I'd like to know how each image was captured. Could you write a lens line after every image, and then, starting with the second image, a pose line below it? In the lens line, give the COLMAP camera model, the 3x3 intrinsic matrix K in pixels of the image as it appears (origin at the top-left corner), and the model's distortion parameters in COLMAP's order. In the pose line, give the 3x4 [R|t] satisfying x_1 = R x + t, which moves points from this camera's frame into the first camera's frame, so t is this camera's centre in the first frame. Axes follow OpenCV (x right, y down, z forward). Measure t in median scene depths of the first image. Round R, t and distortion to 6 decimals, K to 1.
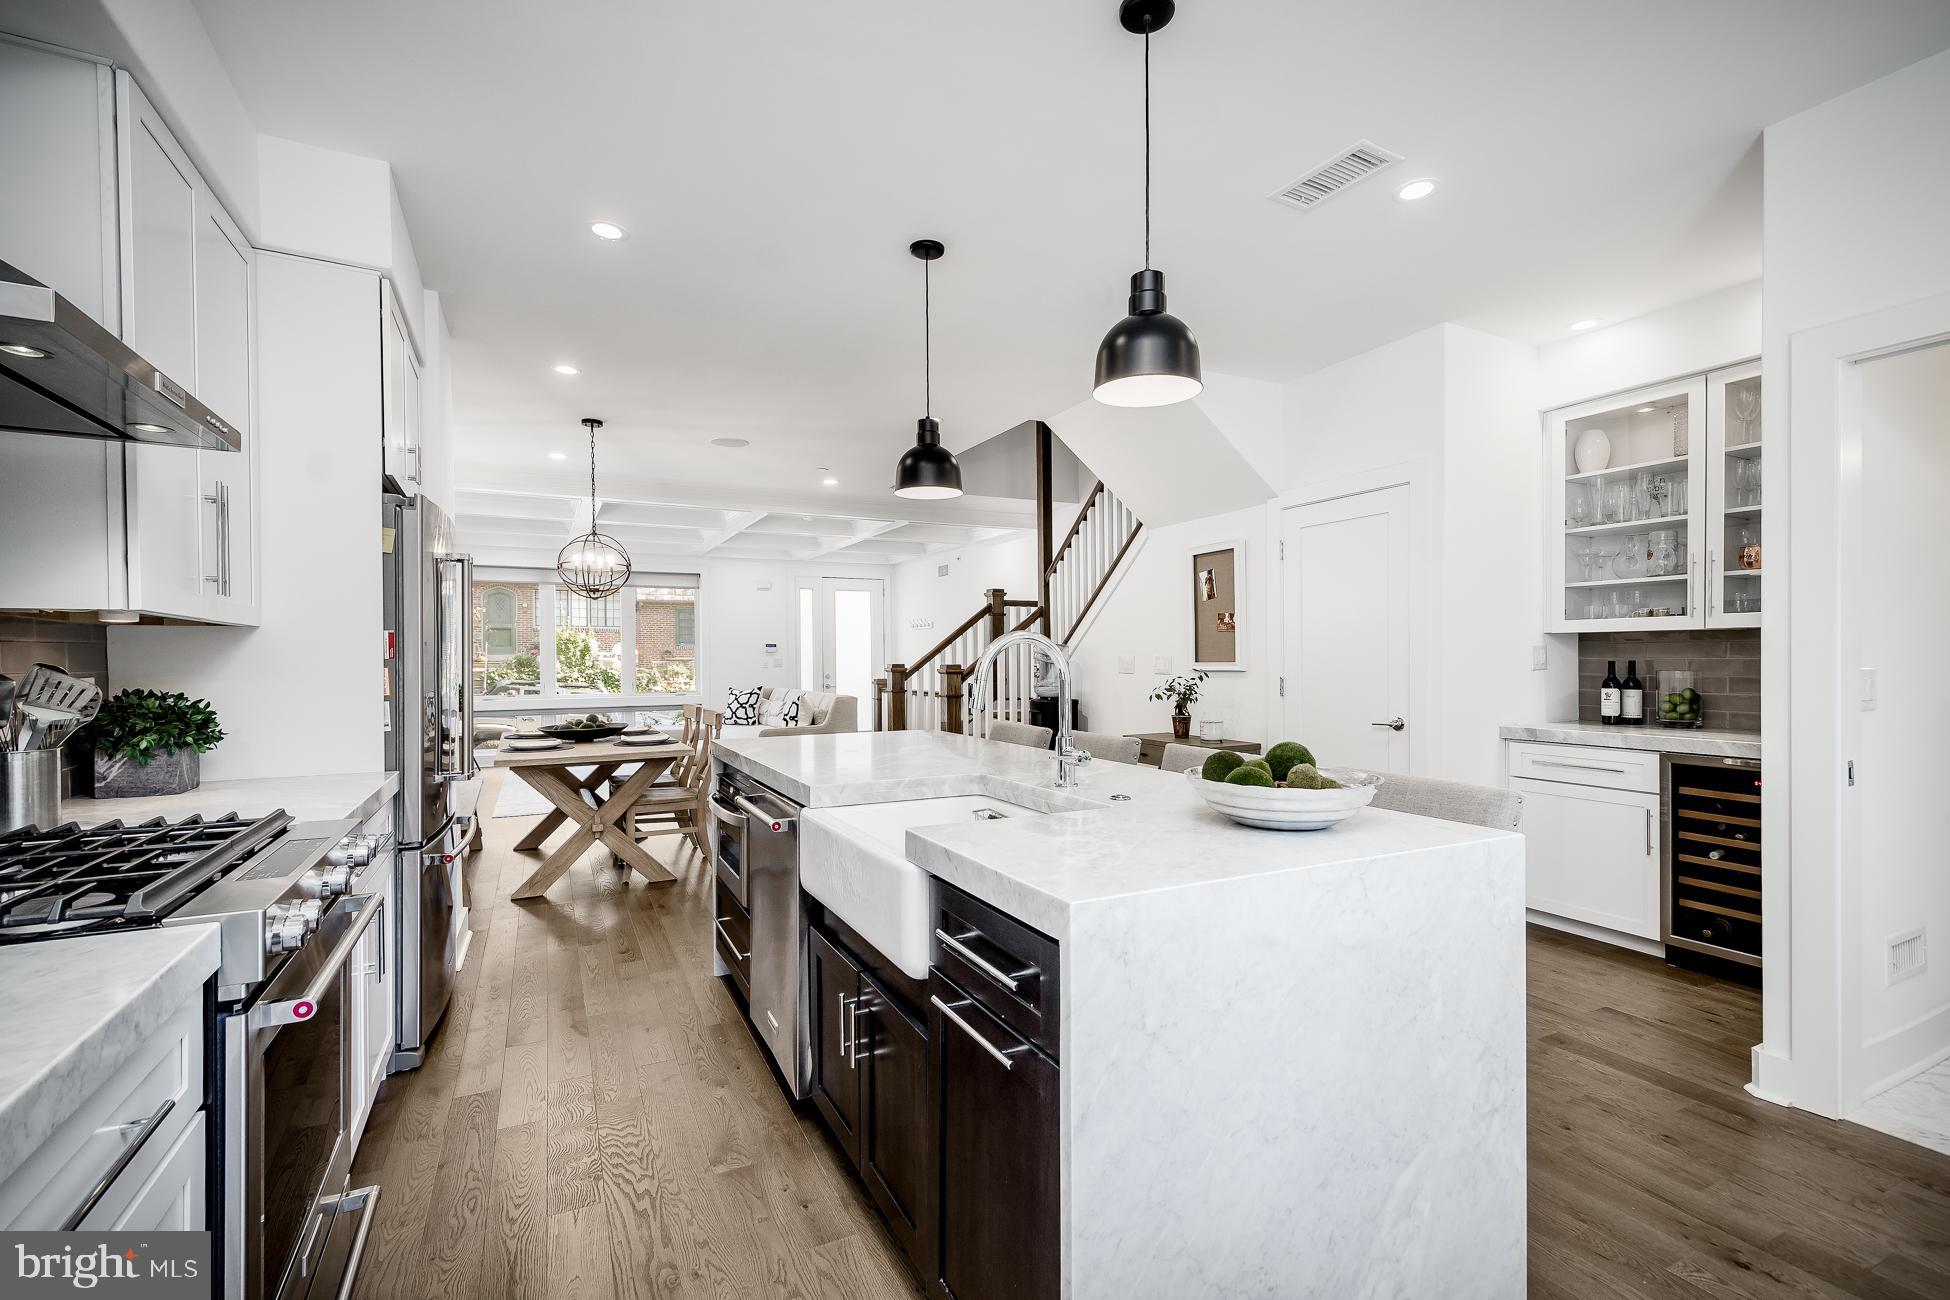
lens RADIAL K [[851.9, 0, 969.3], [0, 851.9, 657.3], [0, 0, 1]] dist [-0.001643, -0.000034]
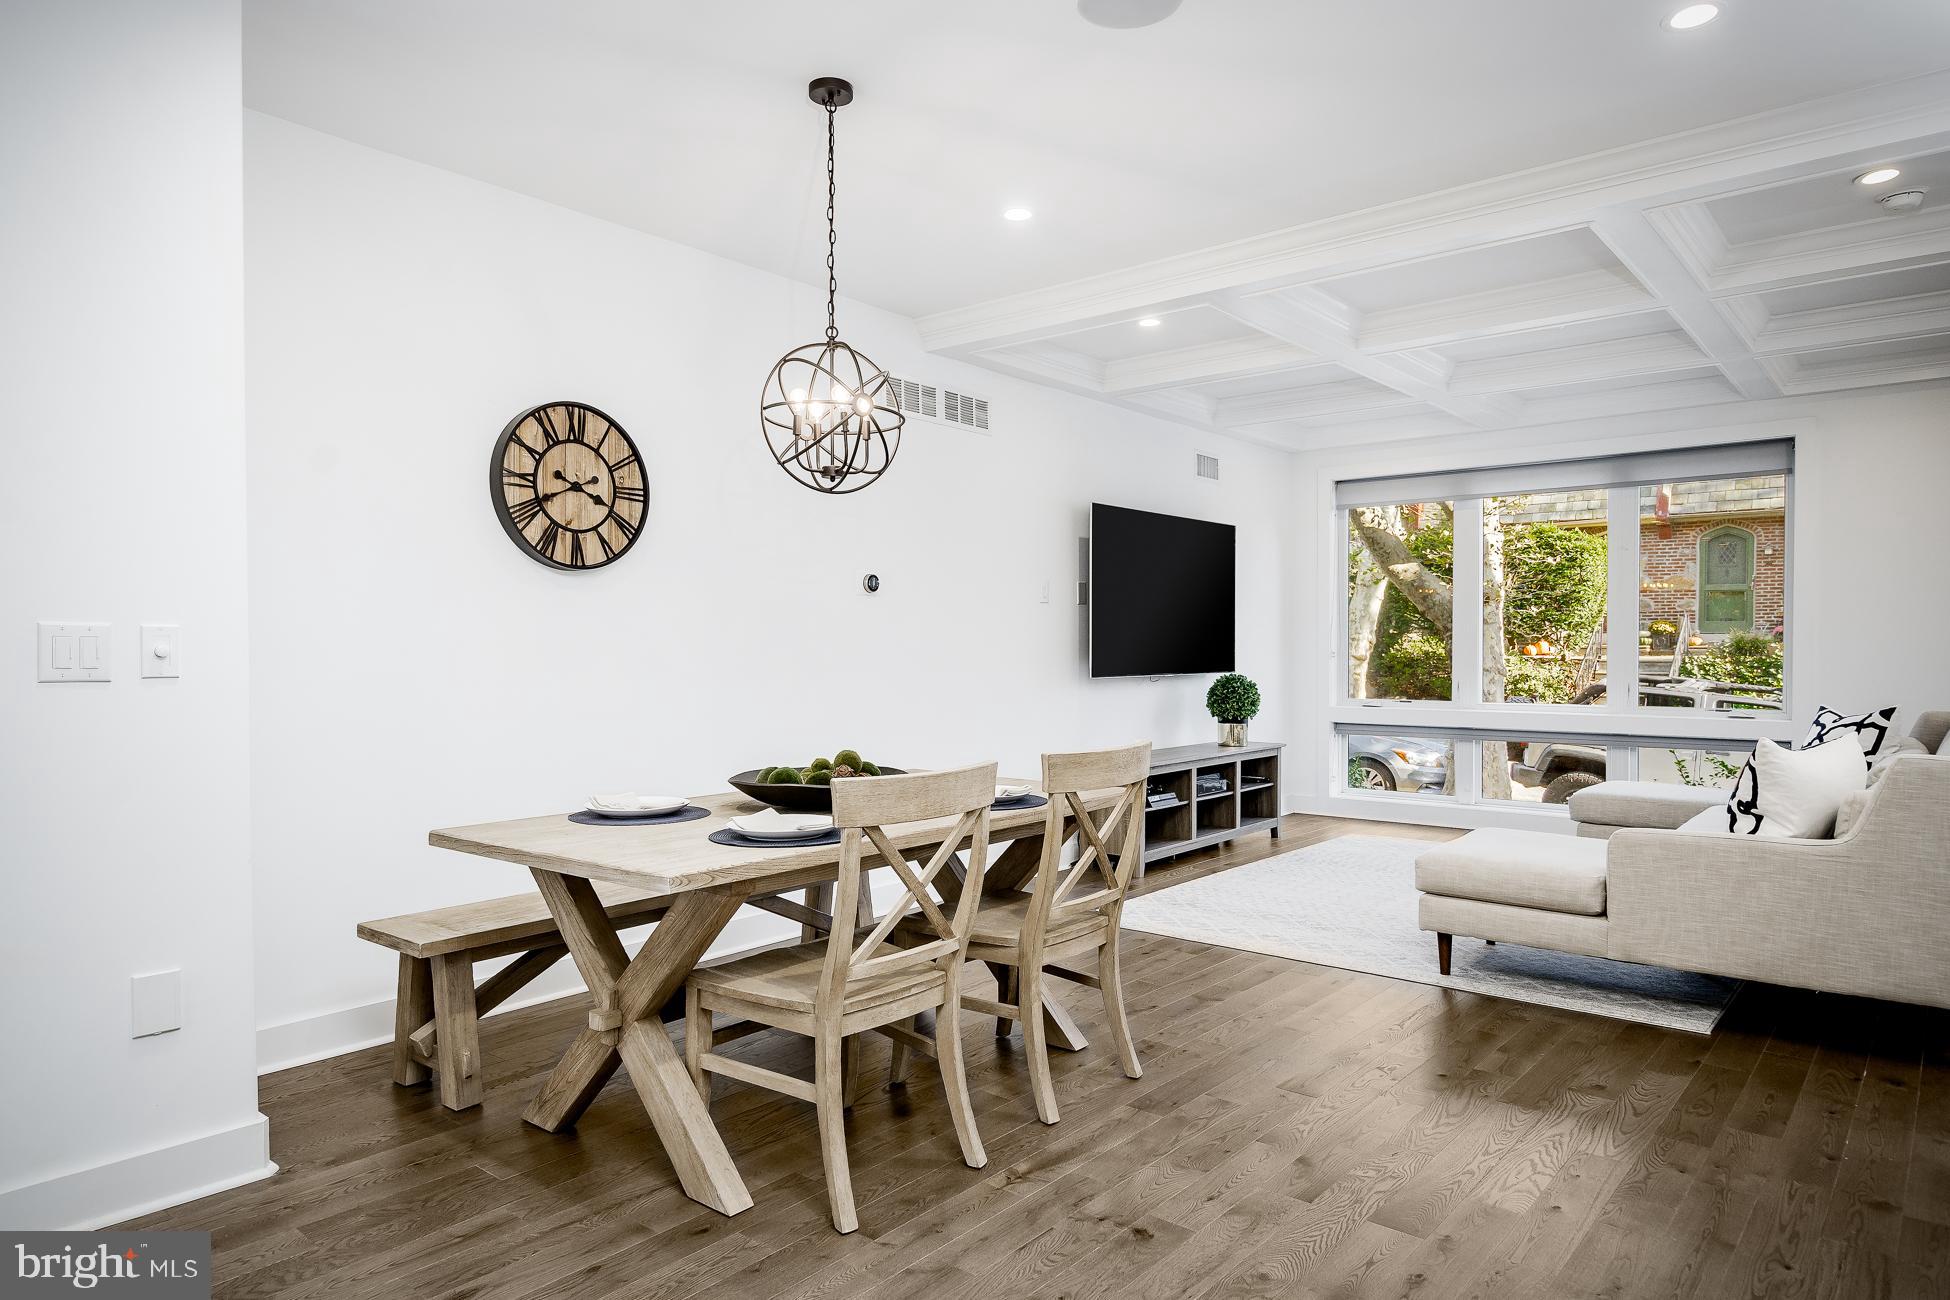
lens RADIAL K [[1167.0, 0, 975.0], [0, 1167.0, 650.0], [0, 0, 1]] dist [0.019503, -0.001017]
pose [[0.387116, 0.009229, -0.921985, 0.078614], [-0.001635, 0.999955, 0.009323, 0.004200], [0.922030, -0.002101, 0.387113, 0.429537]]
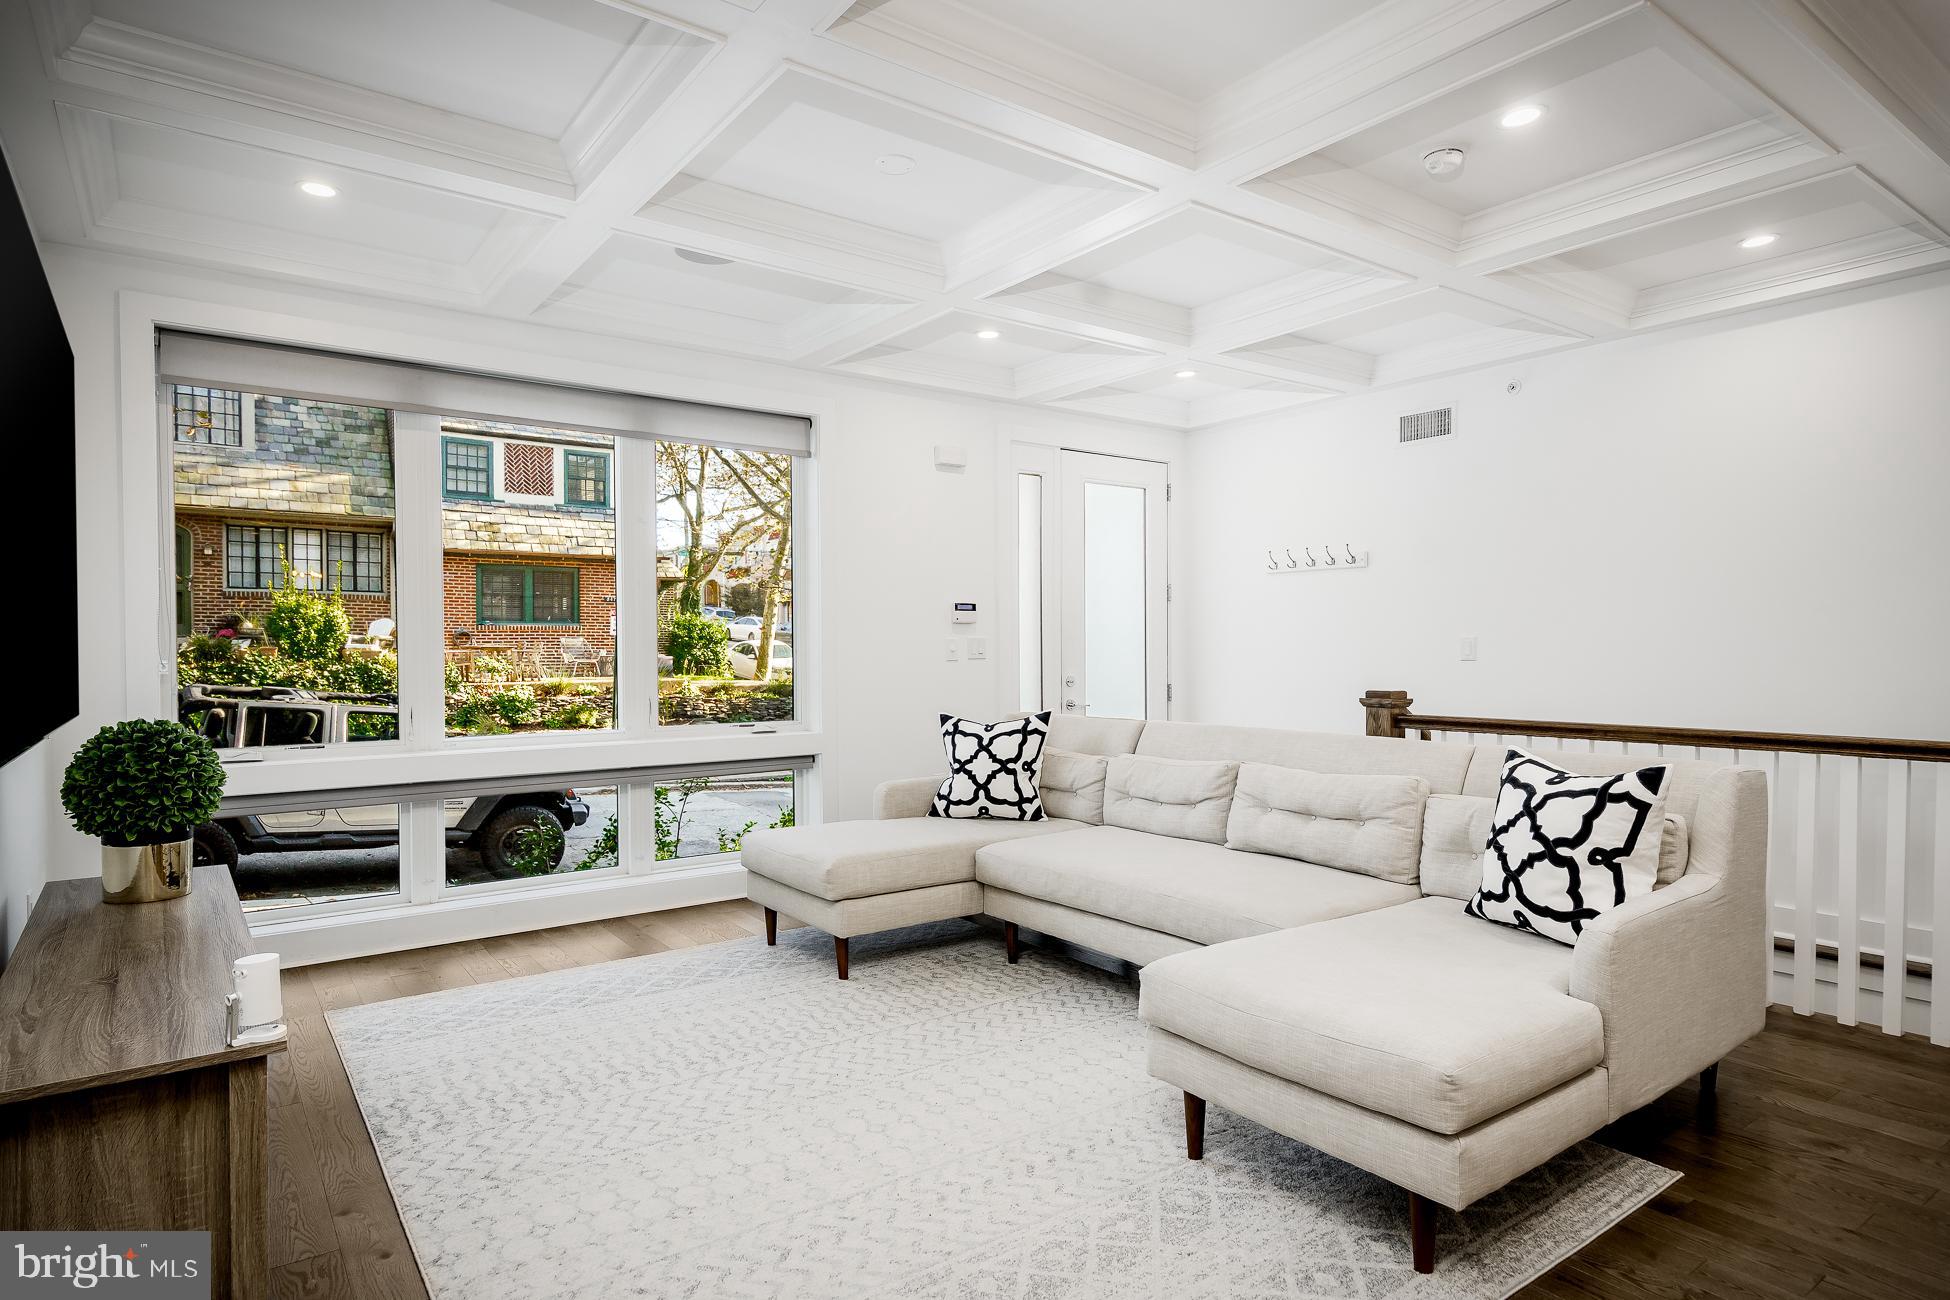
lens RADIAL K [[1063.2, 0, 953.0], [0, 1063.2, 657.4], [0, 0, 1]] dist [0.018112, -0.000683]
pose [[0.988818, 0.002547, 0.149107, -0.354863], [-0.003718, 0.999964, 0.007579, 0.007492], [-0.149082, -0.008049, 0.988792, 0.560371]]
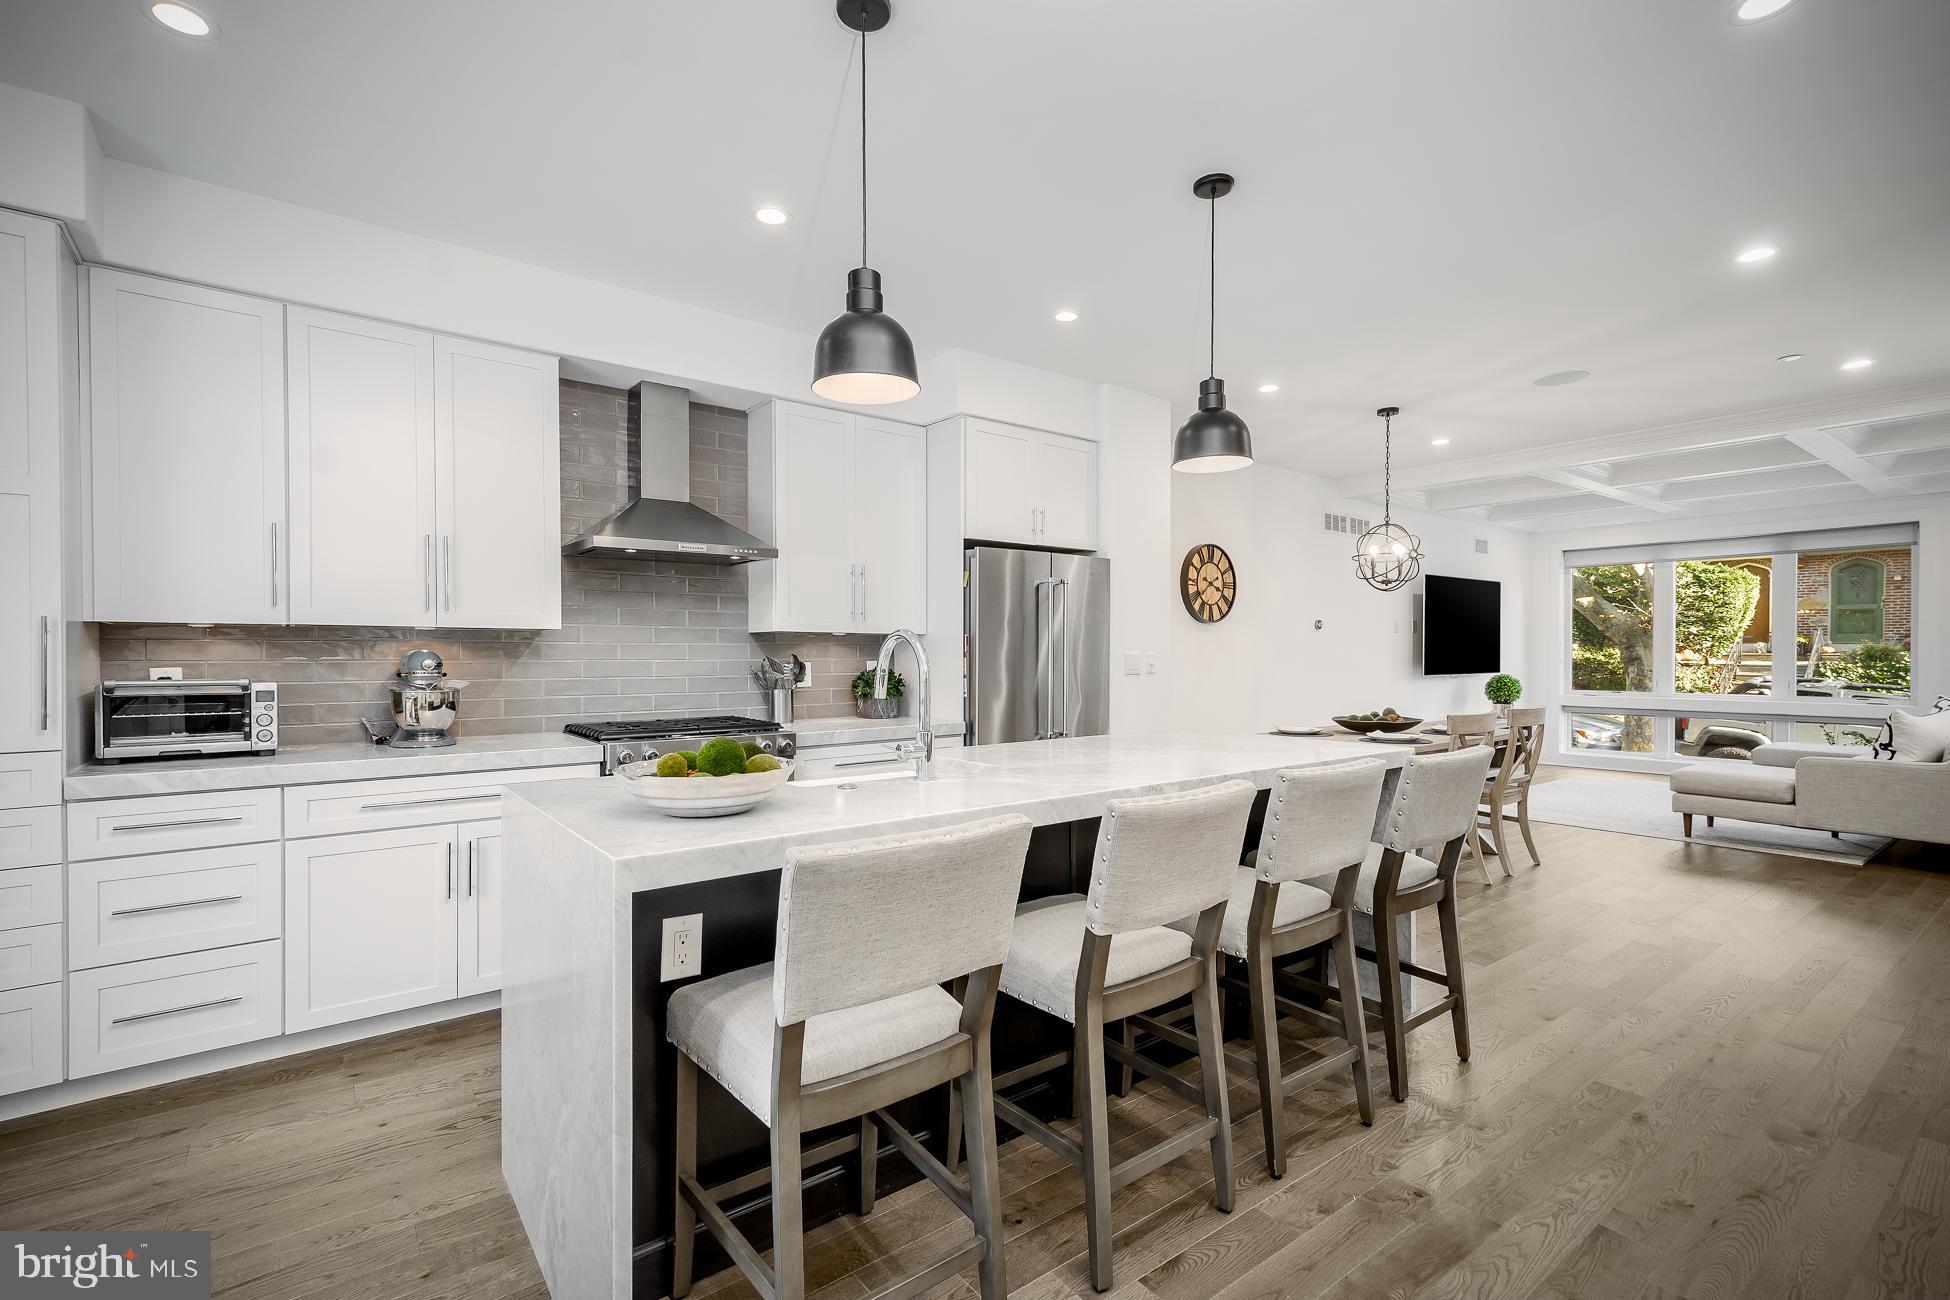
lens RADIAL K [[851.9, 0, 969.3], [0, 851.9, 657.3], [0, 0, 1]] dist [-0.001643, -0.000034]
pose [[0.161248, 0.011663, -0.986845, 0.235929], [0.000640, 0.999929, 0.011923, -0.001946], [0.986914, -0.002554, 0.161229, 0.186941]]
